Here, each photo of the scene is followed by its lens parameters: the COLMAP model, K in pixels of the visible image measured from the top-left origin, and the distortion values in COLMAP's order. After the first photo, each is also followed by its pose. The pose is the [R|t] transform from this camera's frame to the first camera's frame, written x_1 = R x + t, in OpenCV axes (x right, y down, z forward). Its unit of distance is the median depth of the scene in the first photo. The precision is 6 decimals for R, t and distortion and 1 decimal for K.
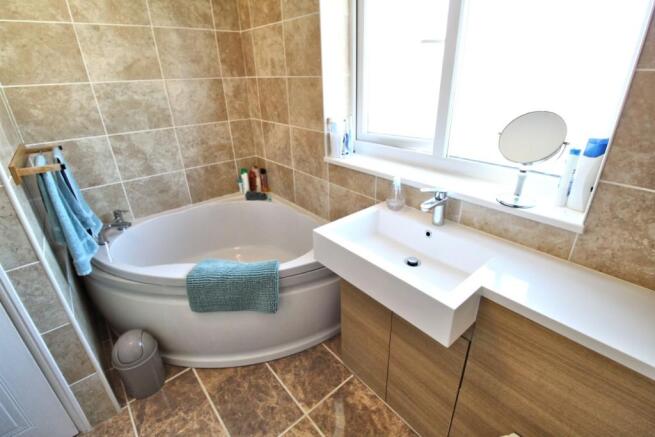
lens RADIAL K [[304.5, 0, 331.1], [0, 304.5, 214.8], [0, 0, 1]] dist [-0.014178, -0.004185]
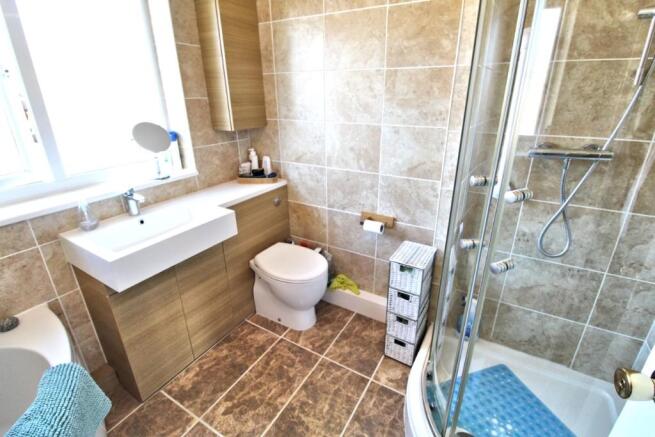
lens RADIAL K [[304.5, 0, 329.5], [0, 304.5, 217.9], [0, 0, 1]] dist [-0.014178, -0.004185]
pose [[-0.318751, -0.334253, 0.886946, -0.907395], [0.403692, 0.798766, 0.446101, -0.171592], [-0.857572, 0.500248, -0.119672, 0.394841]]
